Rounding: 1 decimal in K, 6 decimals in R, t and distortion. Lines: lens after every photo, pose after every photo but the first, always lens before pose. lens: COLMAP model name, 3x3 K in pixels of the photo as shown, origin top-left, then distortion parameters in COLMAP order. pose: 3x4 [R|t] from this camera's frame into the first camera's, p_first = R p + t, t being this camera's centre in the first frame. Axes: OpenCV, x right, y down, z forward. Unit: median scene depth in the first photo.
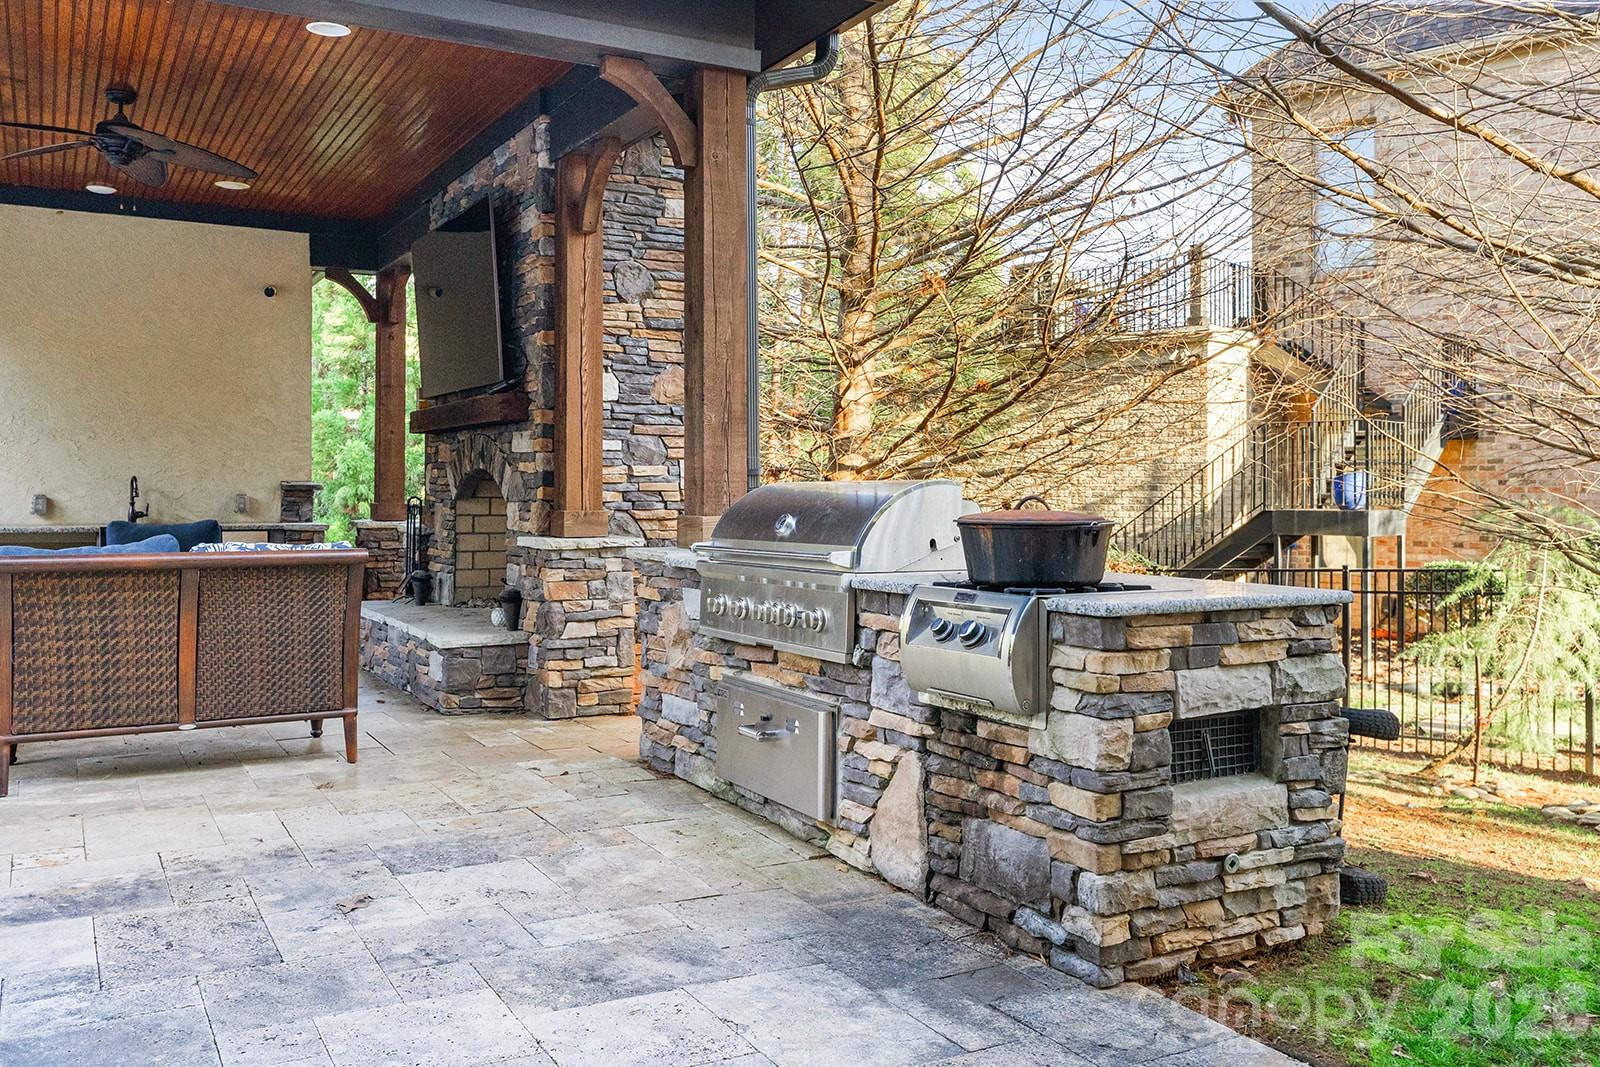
lens RADIAL K [[1347.9, 0, 800.0], [0, 1347.9, 533.5], [0, 0, 1]] dist [-0.003346, 0.001420]
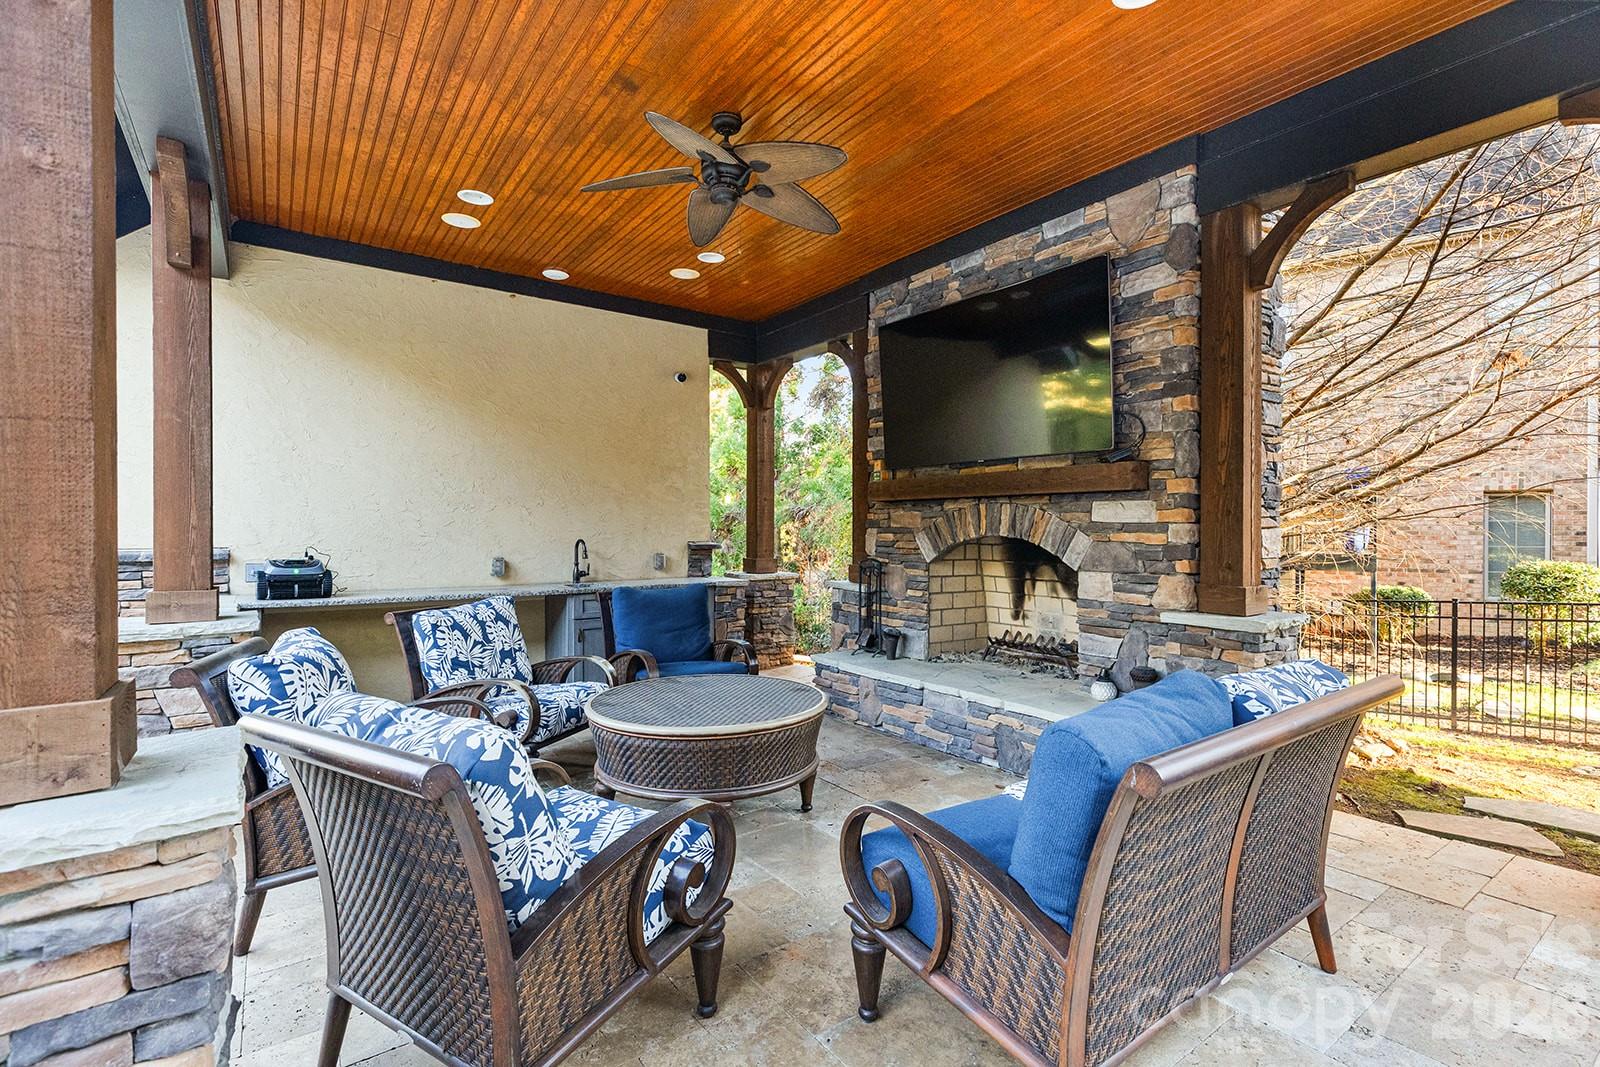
lens RADIAL K [[725.0, 0, 800.0], [0, 725.0, 533.5], [0, 0, 1]] dist [0.001534, 0.000112]
pose [[0.993609, -0.004812, 0.112772, -0.389364], [0.007611, 0.999673, -0.024401, -0.031935], [-0.112618, 0.025103, 0.993321, 0.397426]]
